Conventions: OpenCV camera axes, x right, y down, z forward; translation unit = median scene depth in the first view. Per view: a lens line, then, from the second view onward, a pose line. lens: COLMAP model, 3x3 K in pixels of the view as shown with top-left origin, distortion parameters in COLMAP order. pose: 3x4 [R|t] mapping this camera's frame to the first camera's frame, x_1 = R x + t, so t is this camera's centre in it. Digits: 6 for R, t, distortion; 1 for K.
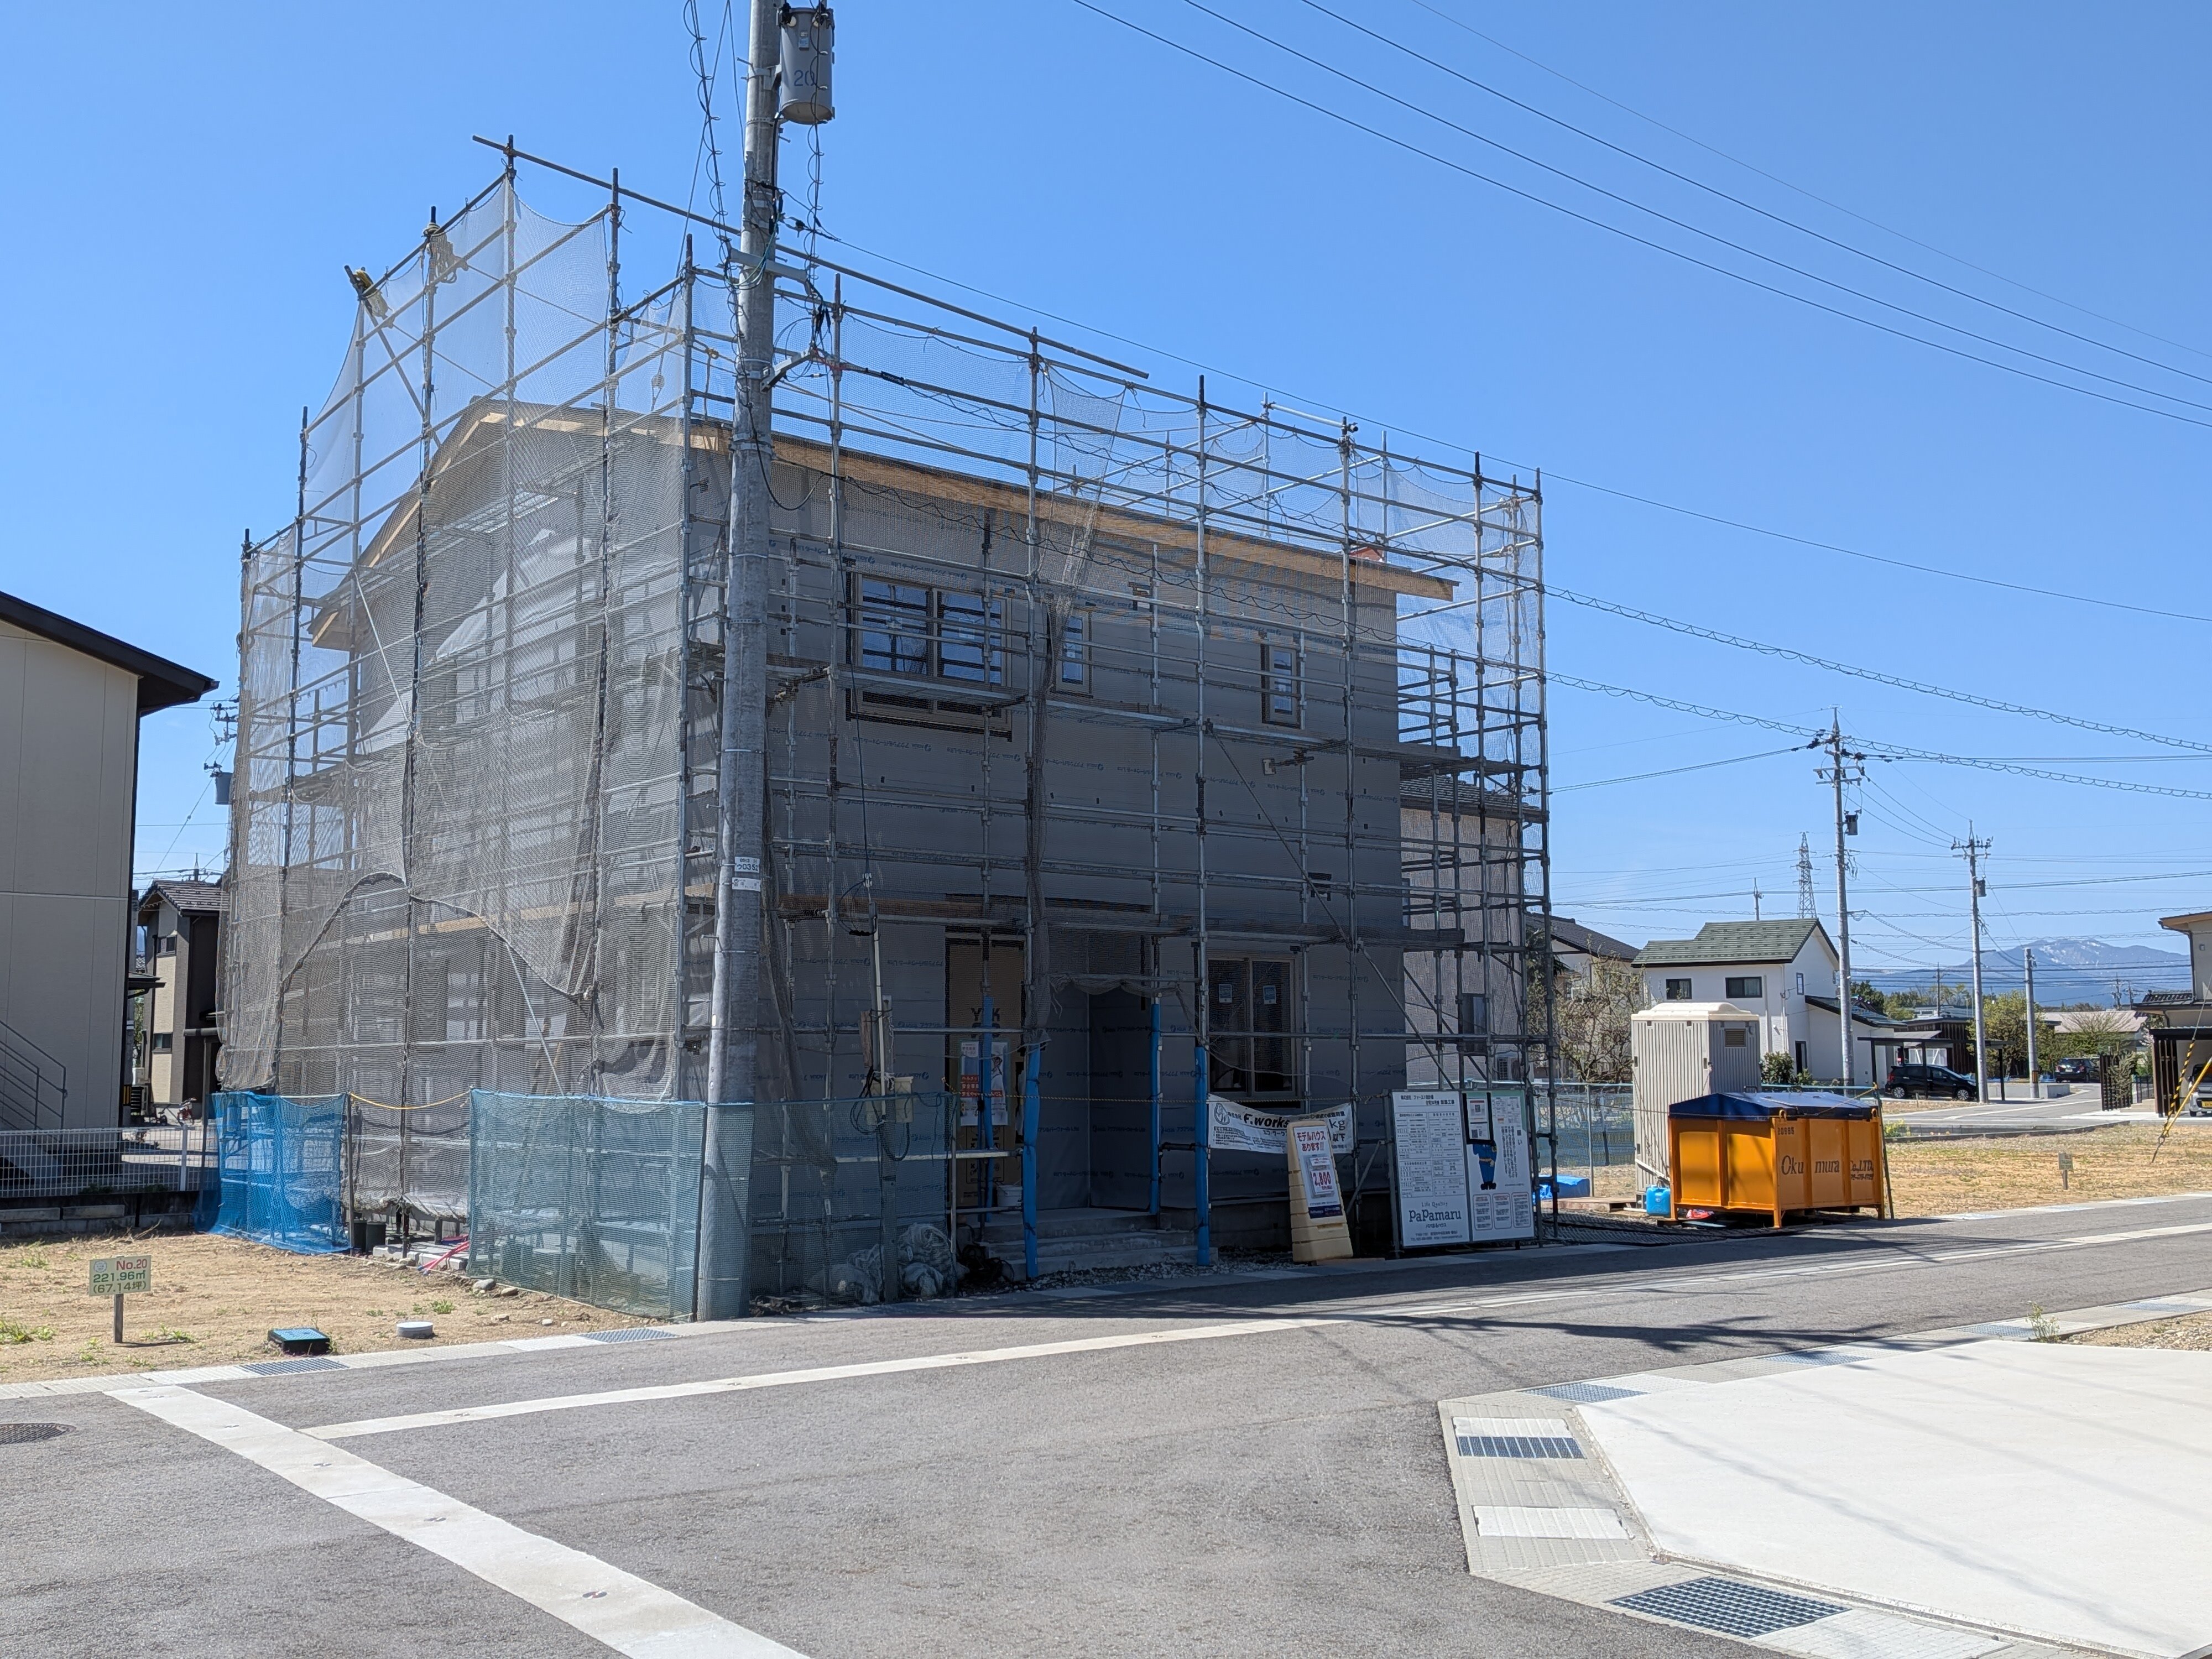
lens RADIAL K [[2063.7, 0, 1106.0], [0, 2063.7, 829.5], [0, 0, 1]] dist [0.004568, 0.002787]
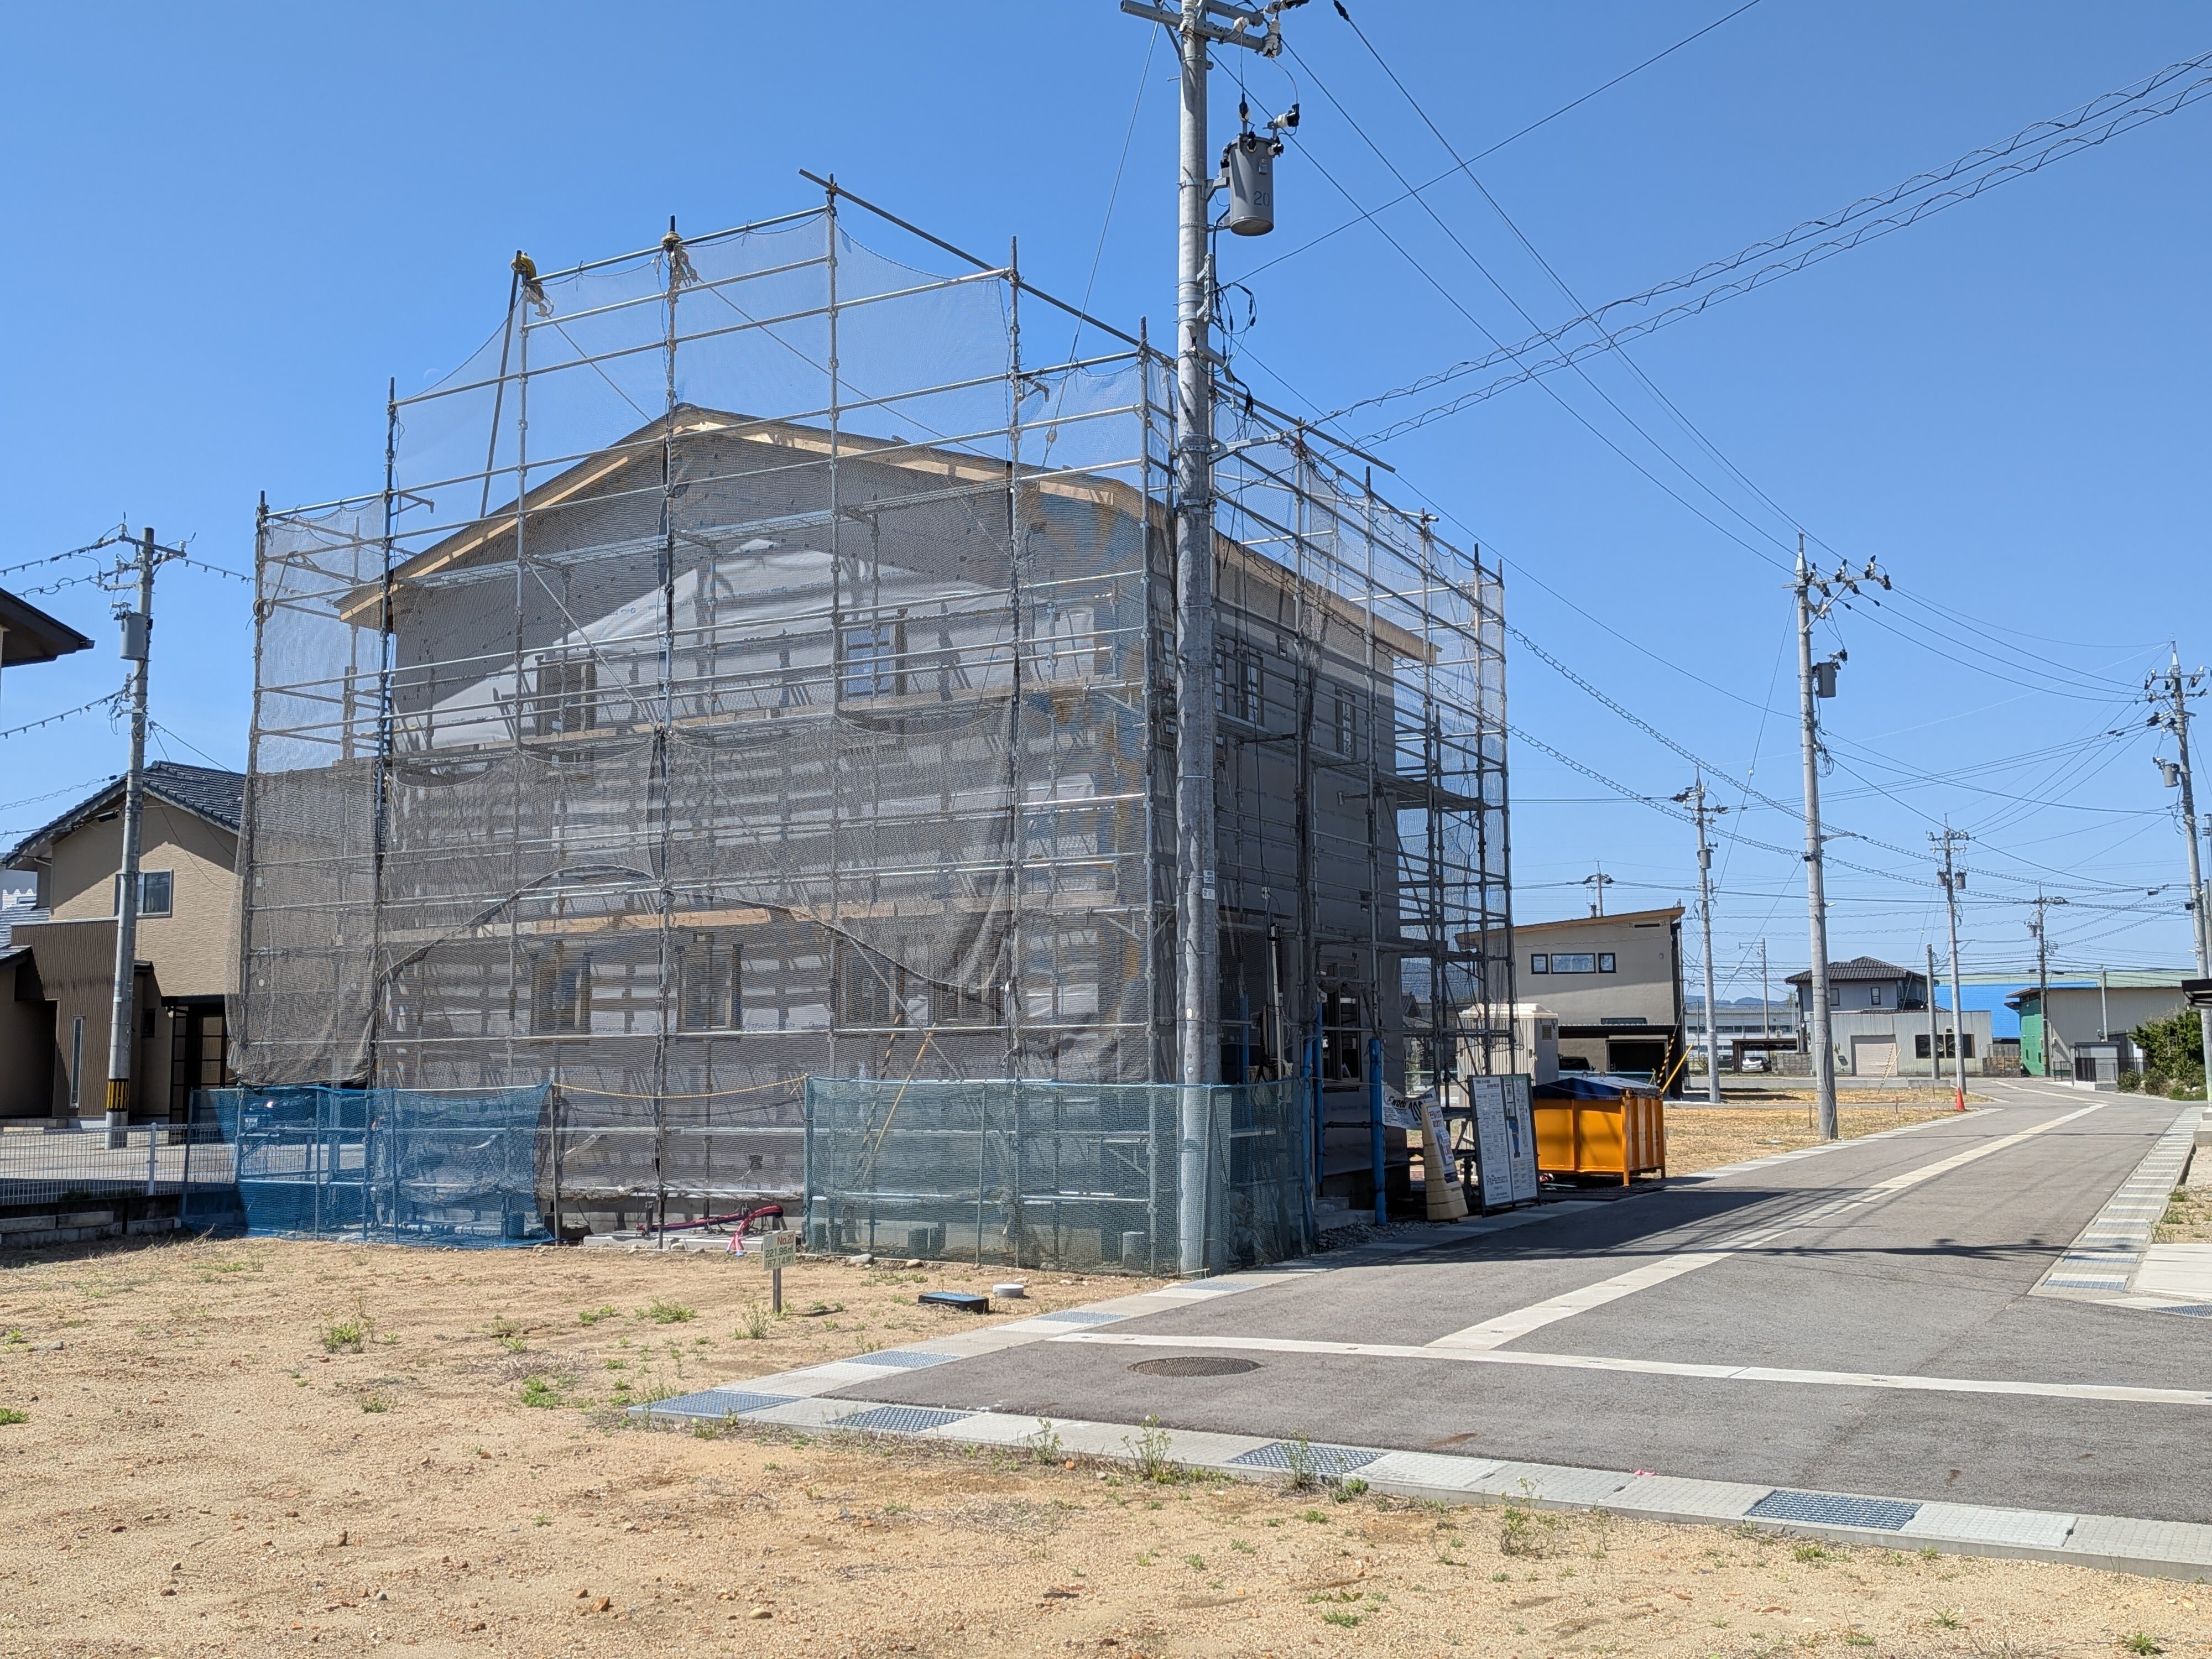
lens RADIAL K [[2048.0, 0, 1106.0], [0, 2048.0, 829.5], [0, 0, 1]] dist [0.053755, -0.000230]
pose [[0.925353, 0.039579, 0.377034, -0.460969], [-0.039987, 0.999177, -0.006749, 0.000142], [-0.376991, -0.008831, 0.926175, -0.025683]]
